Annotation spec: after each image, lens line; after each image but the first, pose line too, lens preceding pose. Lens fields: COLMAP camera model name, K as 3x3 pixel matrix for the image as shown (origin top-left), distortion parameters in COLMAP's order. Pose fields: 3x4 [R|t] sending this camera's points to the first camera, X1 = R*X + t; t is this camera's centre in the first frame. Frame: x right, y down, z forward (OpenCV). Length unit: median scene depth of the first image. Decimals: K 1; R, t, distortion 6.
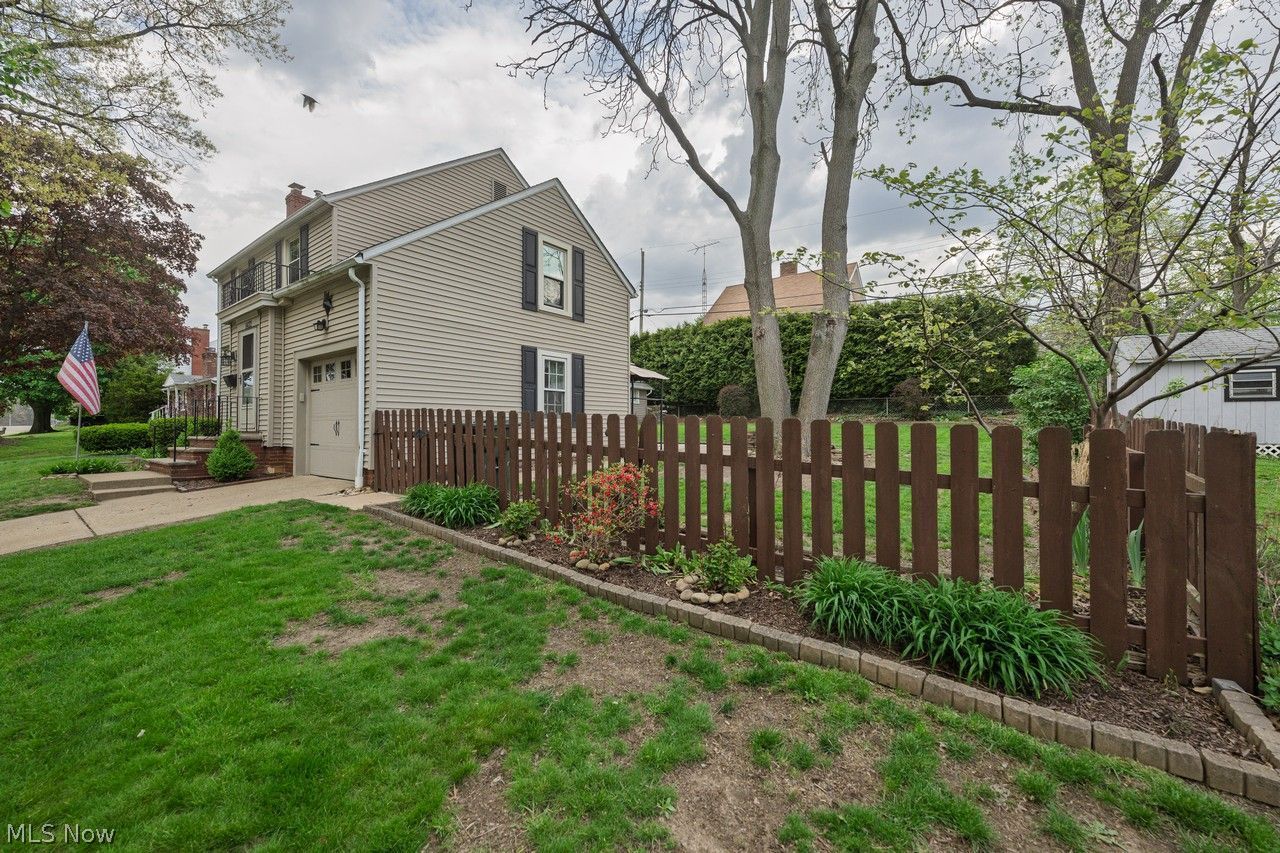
lens RADIAL K [[504.1, 0, 636.2], [0, 504.1, 423.4], [0, 0, 1]] dist [-0.000248, 0.000441]
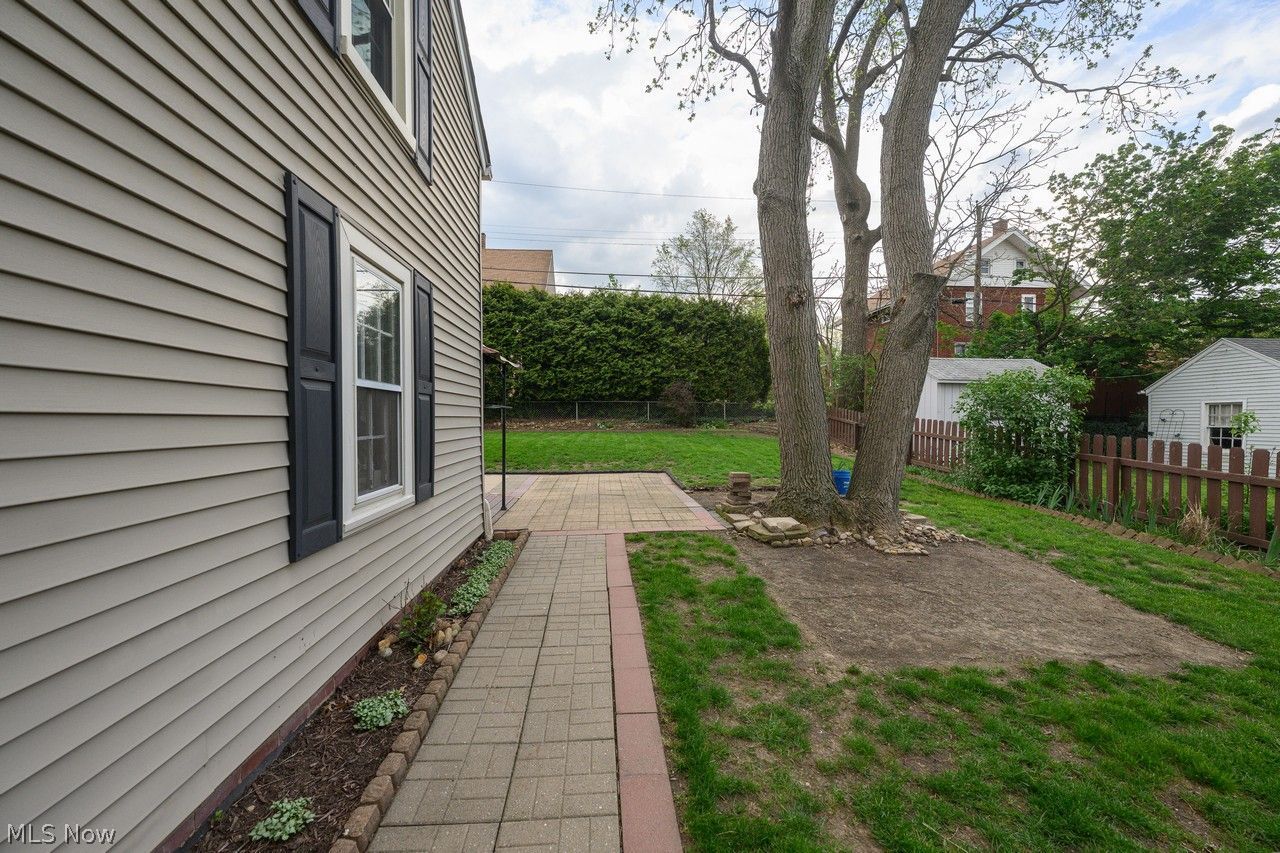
lens RADIAL K [[504.1, 0, 636.2], [0, 504.1, 426.2], [0, 0, 1]] dist [-0.000248, 0.000441]
pose [[0.746384, -0.009619, 0.665446, -0.228313], [-0.004922, 0.999788, 0.019973, -0.047586], [-0.665497, -0.018183, 0.746179, 0.658958]]
